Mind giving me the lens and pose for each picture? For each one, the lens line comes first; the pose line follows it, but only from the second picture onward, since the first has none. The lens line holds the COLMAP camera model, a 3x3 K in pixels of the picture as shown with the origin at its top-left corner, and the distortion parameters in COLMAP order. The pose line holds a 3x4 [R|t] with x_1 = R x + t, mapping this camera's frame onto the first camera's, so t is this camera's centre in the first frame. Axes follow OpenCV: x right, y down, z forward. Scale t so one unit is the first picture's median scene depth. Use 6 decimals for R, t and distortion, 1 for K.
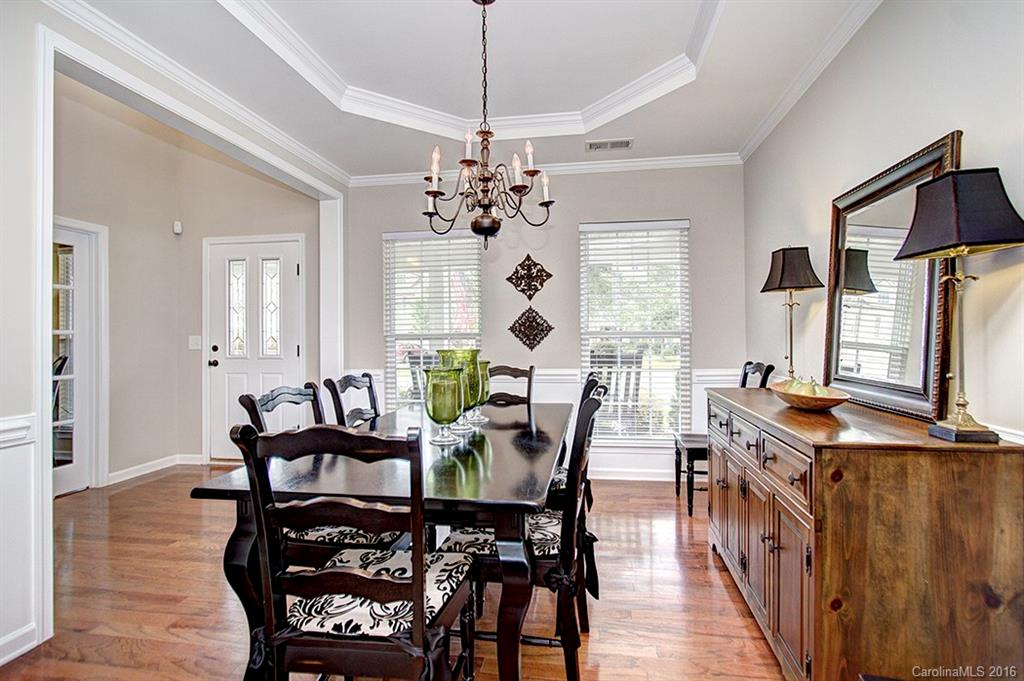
lens RADIAL K [[481.5, 0, 514.9], [0, 481.5, 343.7], [0, 0, 1]] dist [-0.003743, -0.000280]
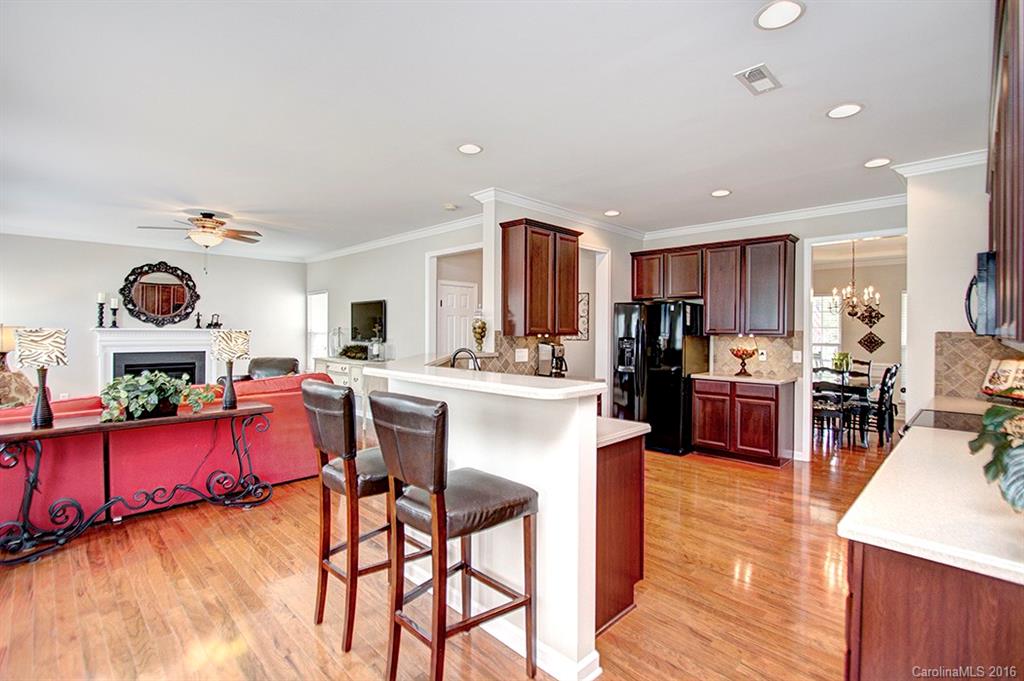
lens RADIAL K [[481.5, 0, 514.8], [0, 481.5, 338.1], [0, 0, 1]] dist [-0.003743, -0.000280]
pose [[0.821634, 0.016481, -0.569776, -0.072235], [-0.016770, 0.999848, 0.004738, -0.054102], [0.569768, 0.005662, 0.821786, -2.350538]]
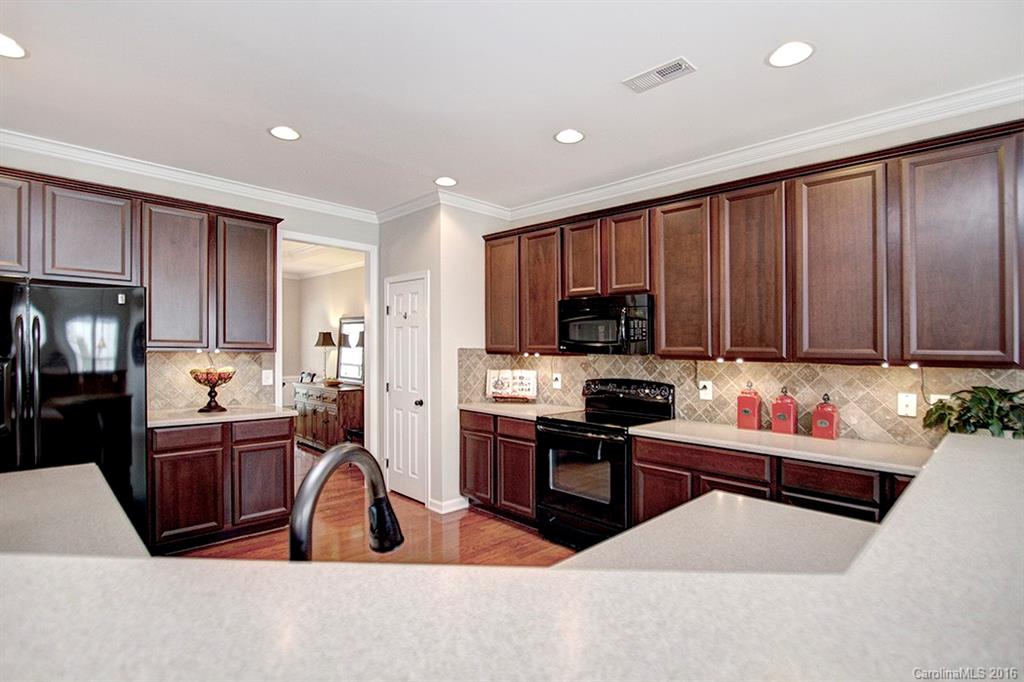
lens RADIAL K [[493.6, 0, 507.0], [0, 493.6, 346.5], [0, 0, 1]] dist [0.004087, 0.000370]
pose [[0.586259, 0.015695, 0.809972, -1.142587], [-0.006827, 0.999873, -0.014434, -0.069682], [-0.810095, 0.002933, 0.586291, -1.552572]]
